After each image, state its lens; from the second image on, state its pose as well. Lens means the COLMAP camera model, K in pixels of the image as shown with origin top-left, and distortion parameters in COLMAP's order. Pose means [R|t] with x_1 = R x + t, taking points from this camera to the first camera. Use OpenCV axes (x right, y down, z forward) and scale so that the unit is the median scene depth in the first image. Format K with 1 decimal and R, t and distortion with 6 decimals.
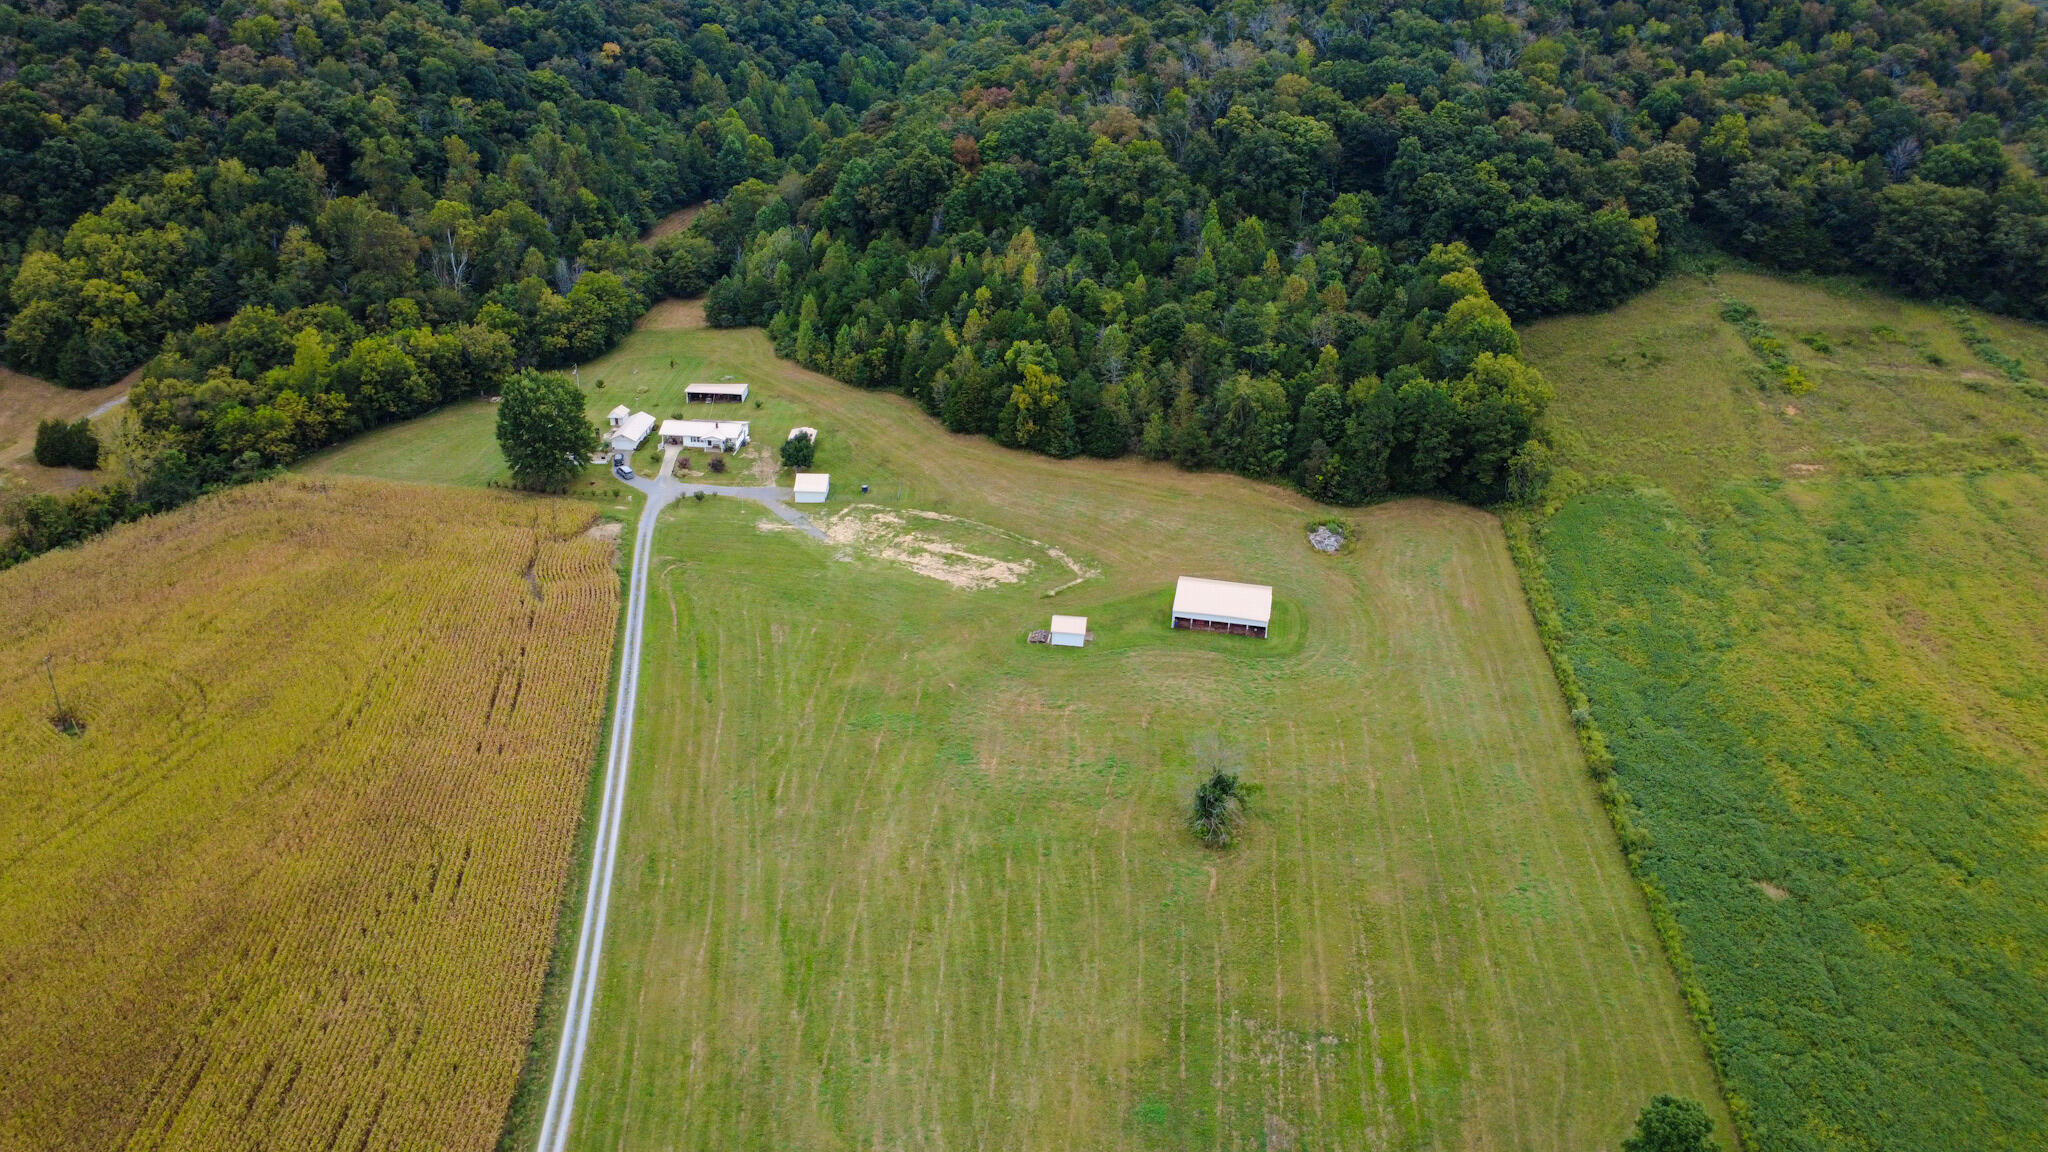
lens RADIAL K [[1493.9, 0, 1024.7], [0, 1493.9, 570.7], [0, 0, 1]] dist [0.001233, -0.003674]
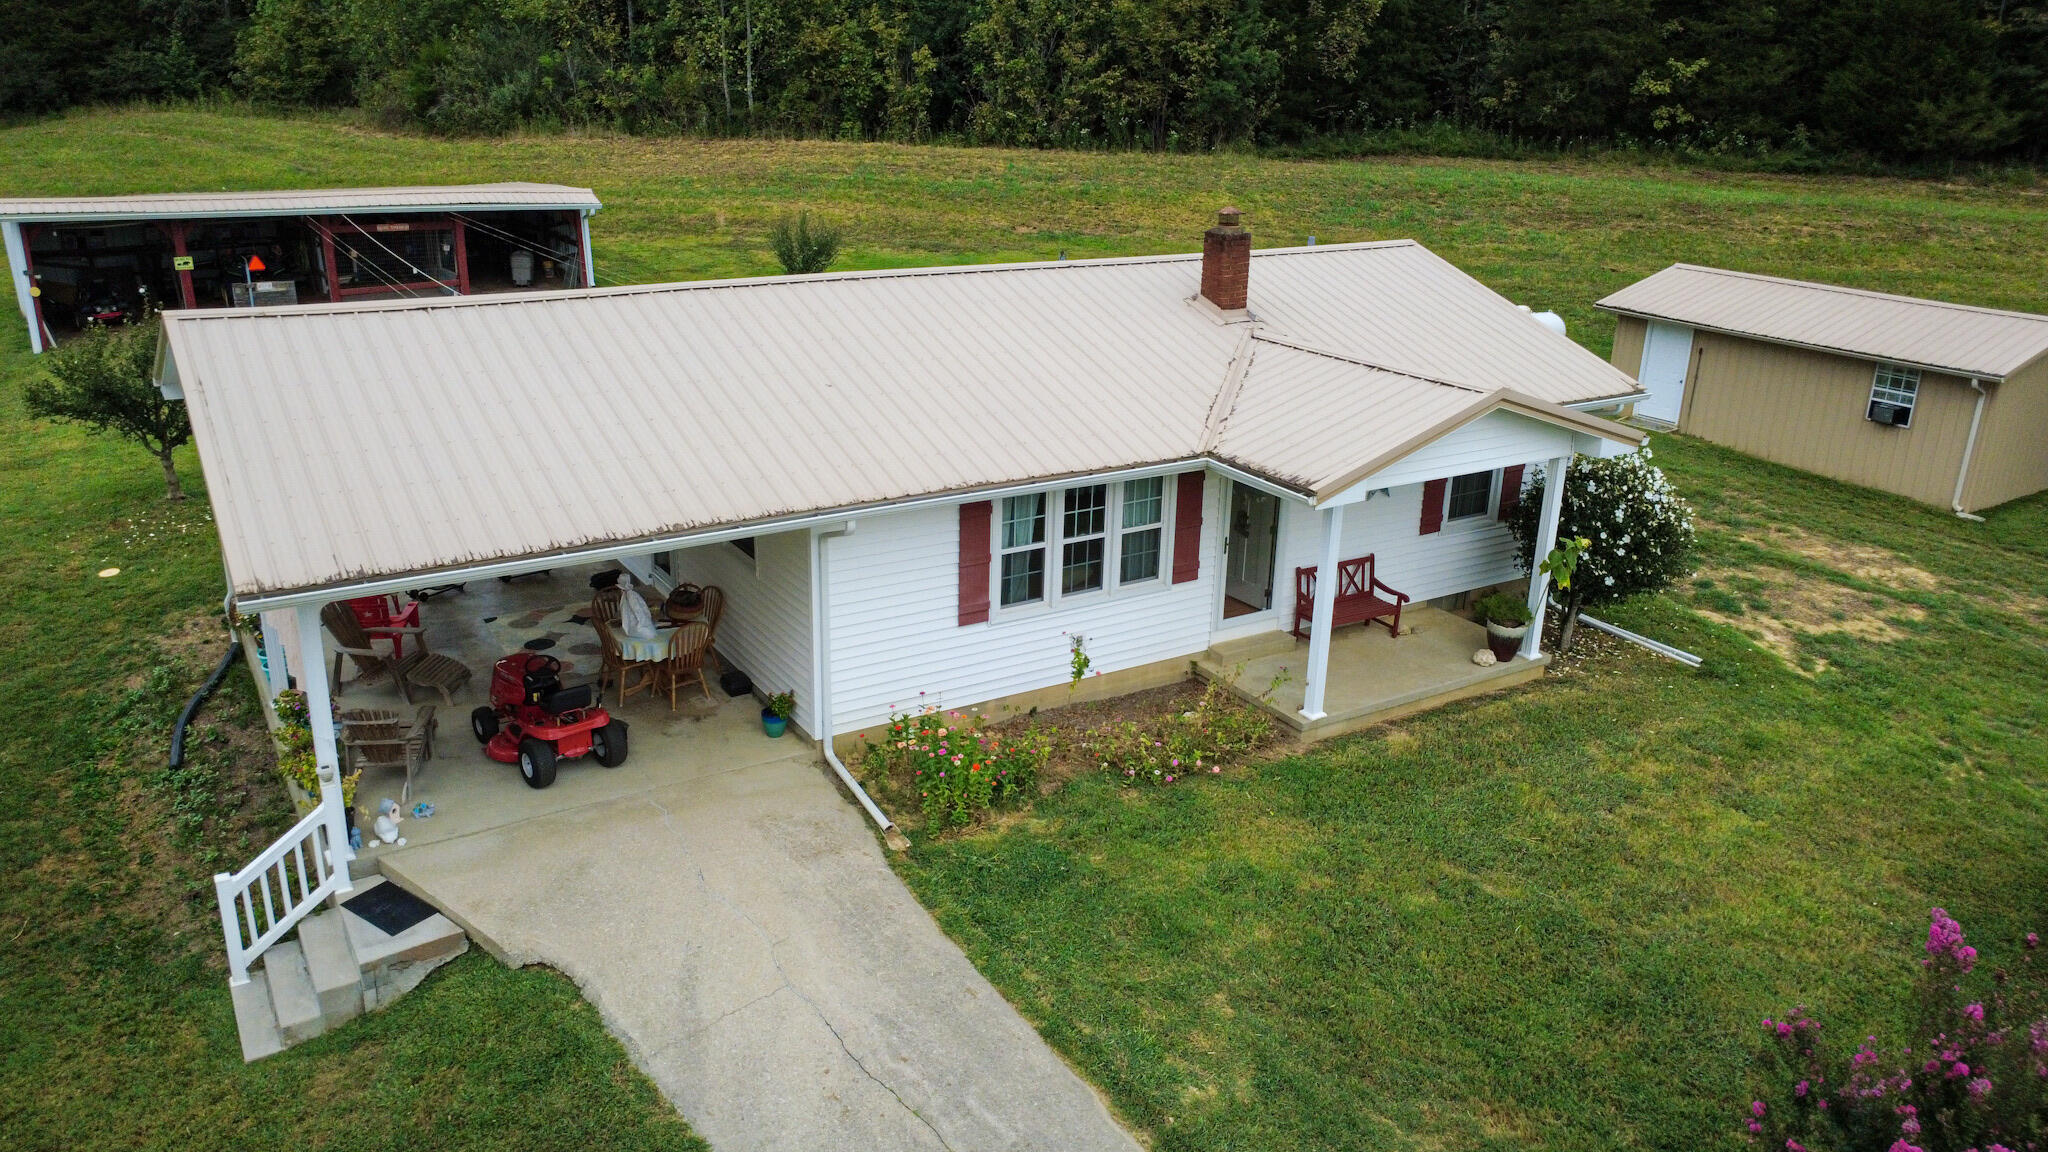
lens RADIAL K [[1492.9, 0, 1024.3], [0, 1492.9, 572.7], [0, 0, 1]] dist [0.000847, 0.000133]
pose [[0.809437, -0.199514, 0.552273, -0.259750], [0.252831, 0.967280, -0.021122, -0.089876], [-0.529989, 0.156729, 0.833395, 0.998540]]
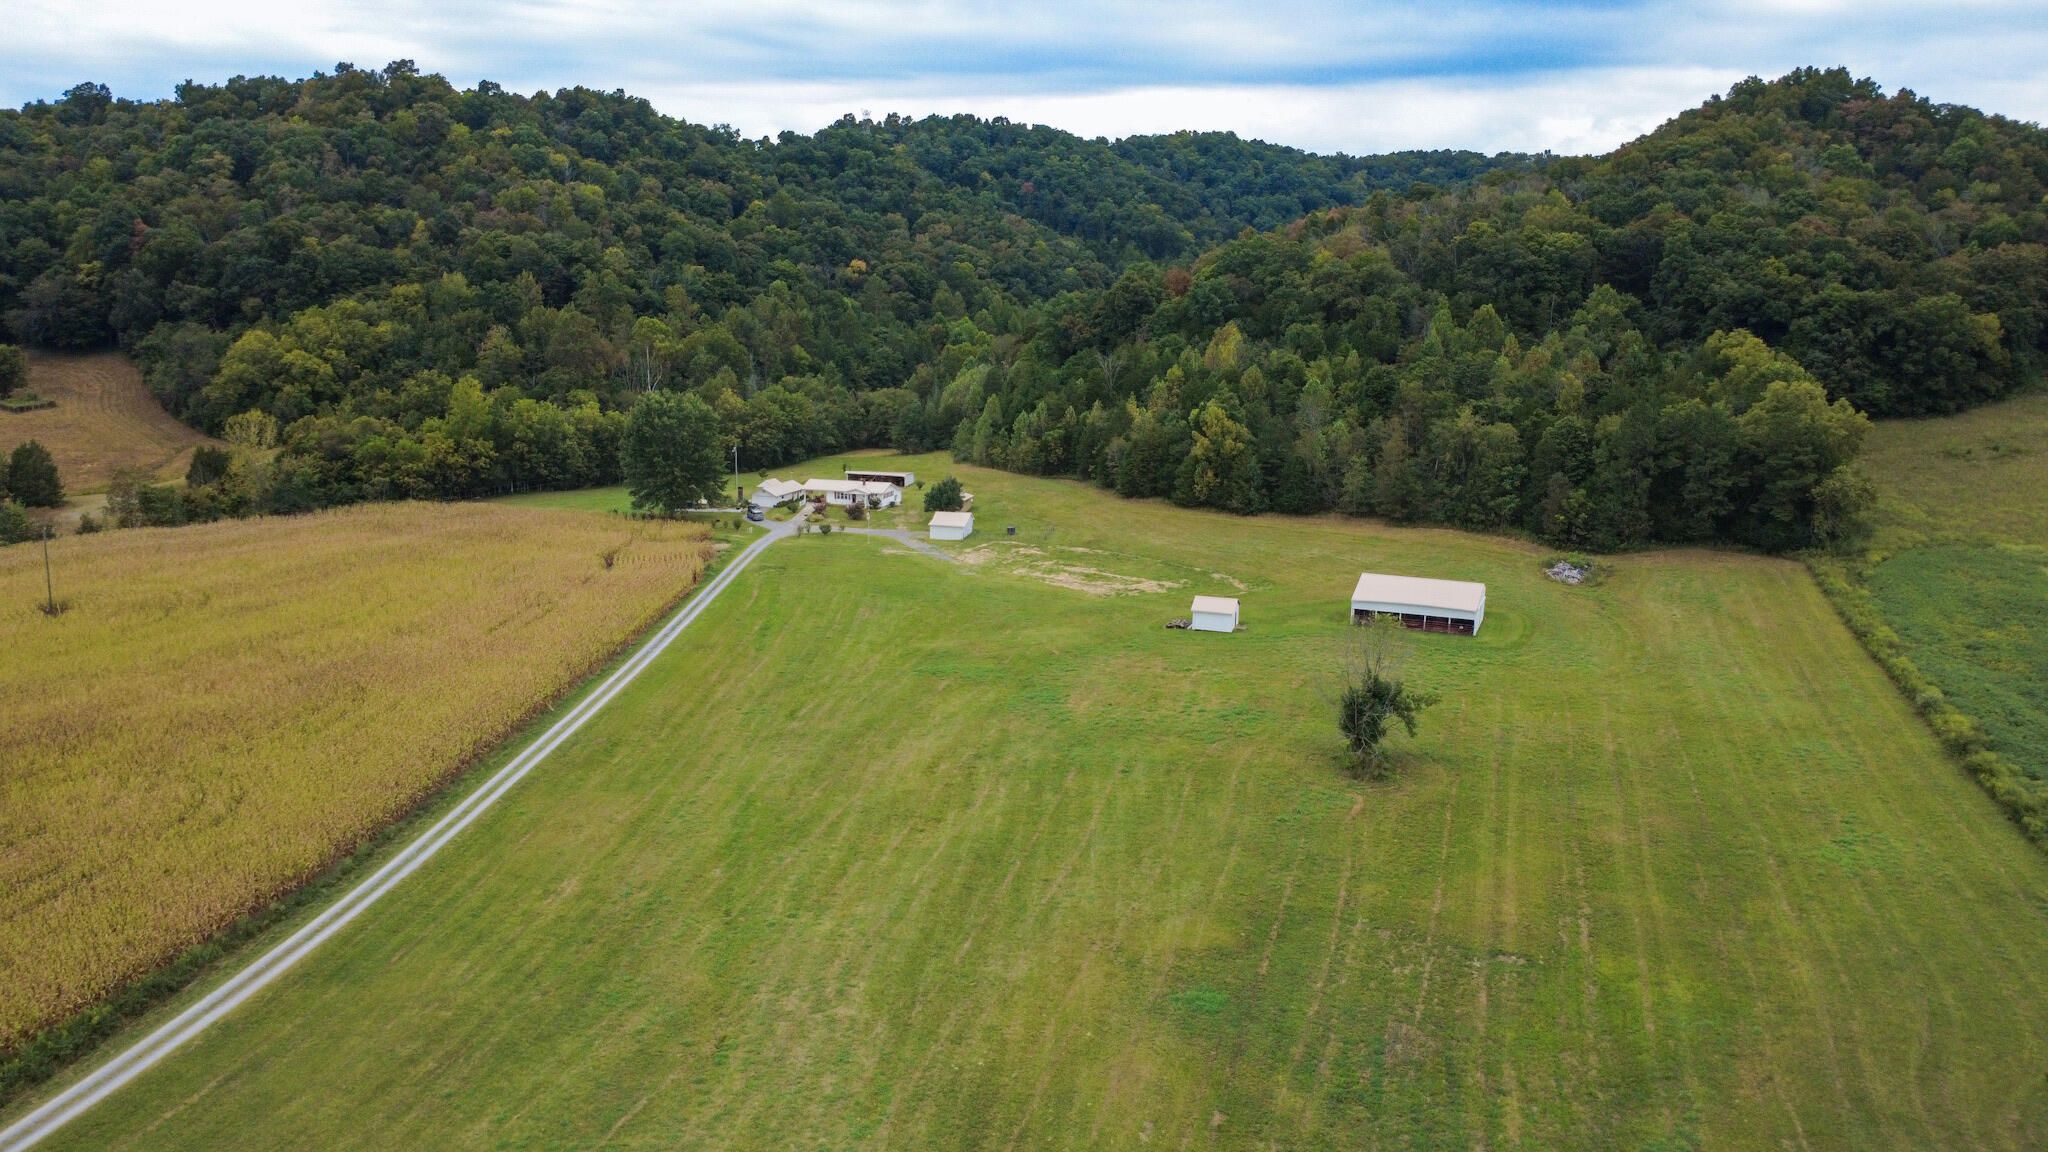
lens RADIAL K [[1493.9, 0, 1024.7], [0, 1493.9, 570.7], [0, 0, 1]] dist [0.001233, -0.003674]
pose [[0.980230, 0.025809, -0.196171, 0.070403], [-0.078591, 0.960677, -0.266314, 0.195154], [0.181584, 0.276466, 0.943713, 0.188472]]
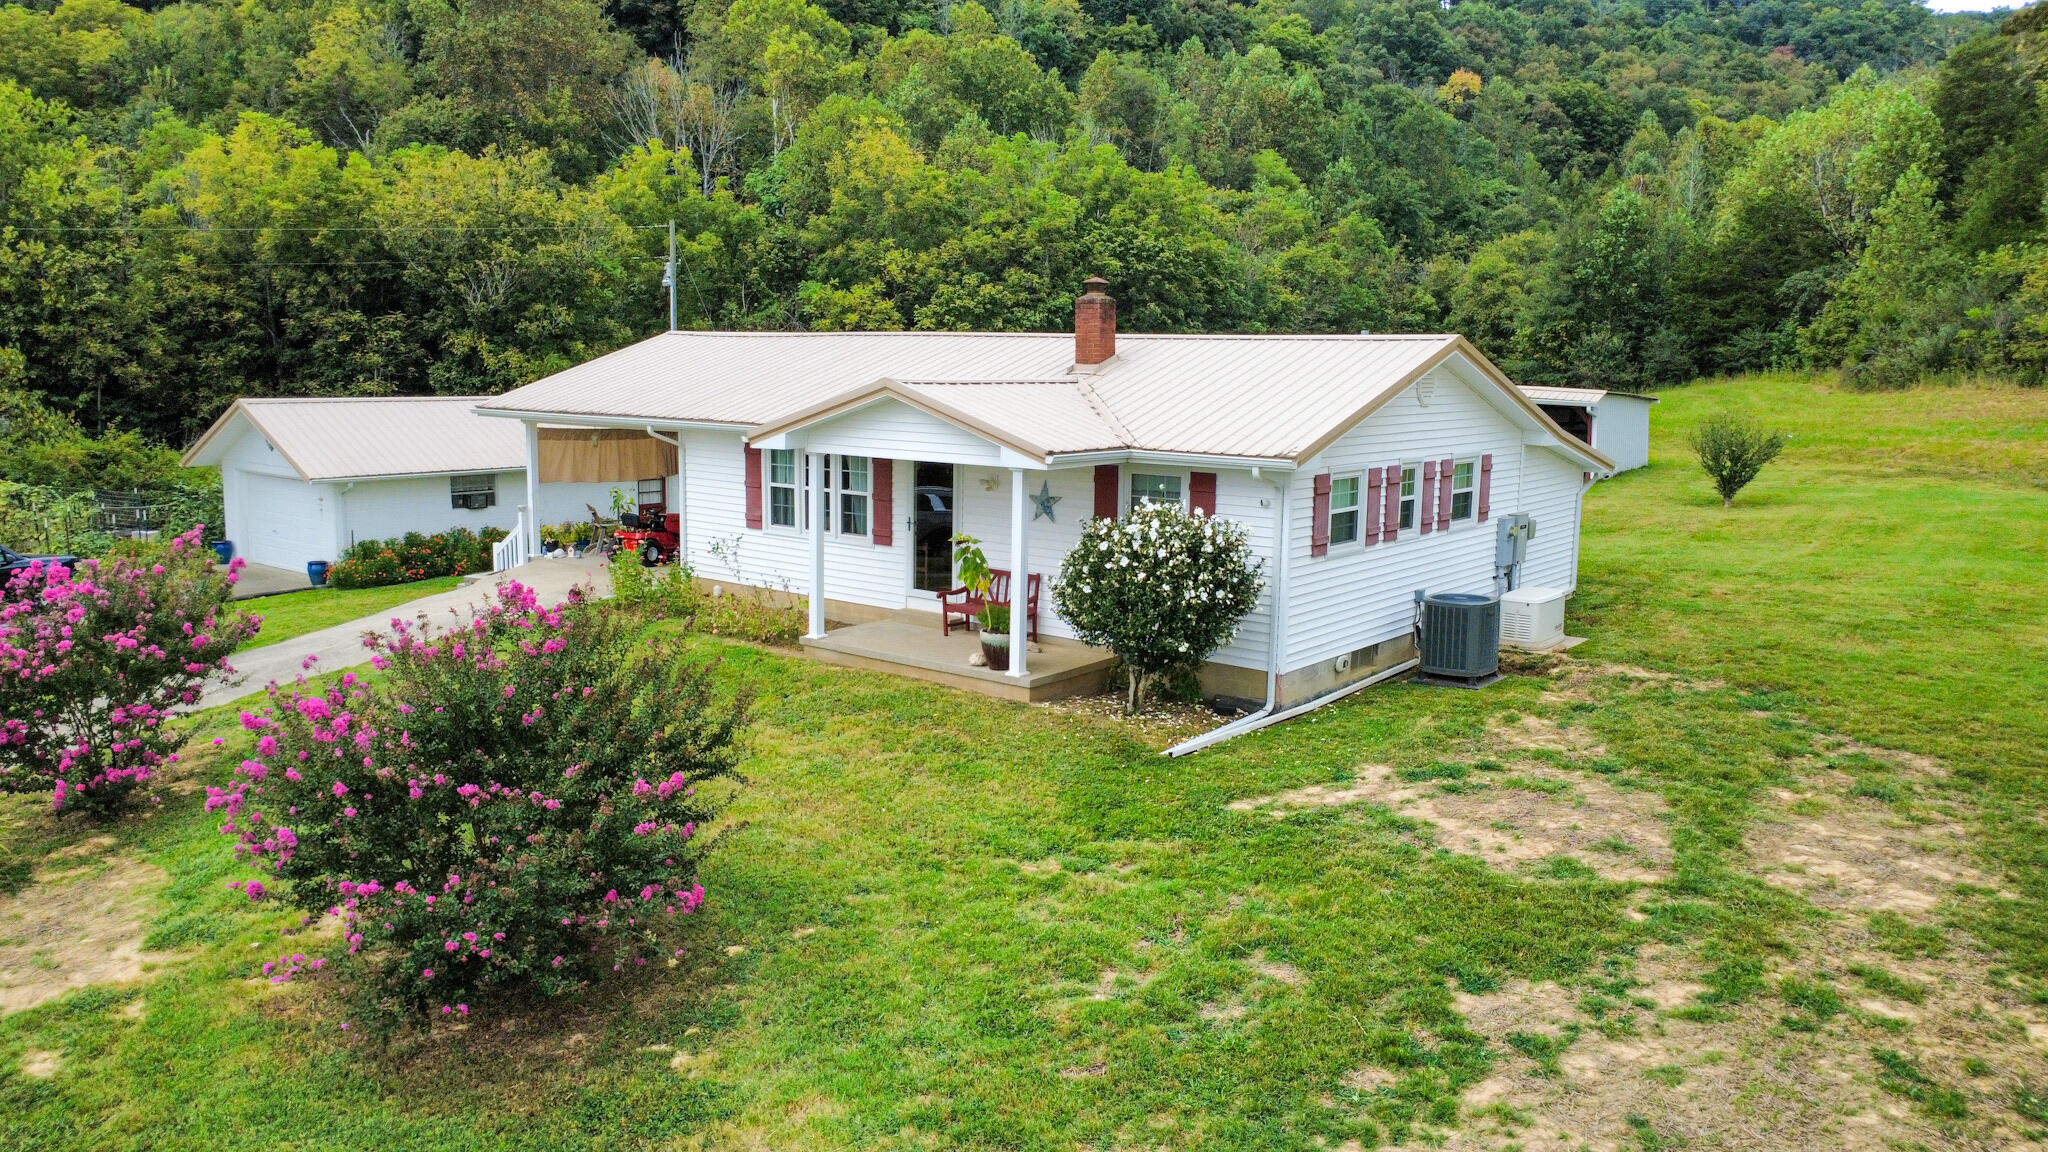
lens RADIAL K [[1494.4, 0, 1023.6], [0, 1494.4, 569.9], [0, 0, 1]] dist [0.003495, -0.004086]
pose [[0.821235, 0.067936, -0.566532, -0.176128], [-0.242664, 0.940205, -0.239015, -0.072252], [0.516418, 0.333764, 0.788615, 0.989249]]
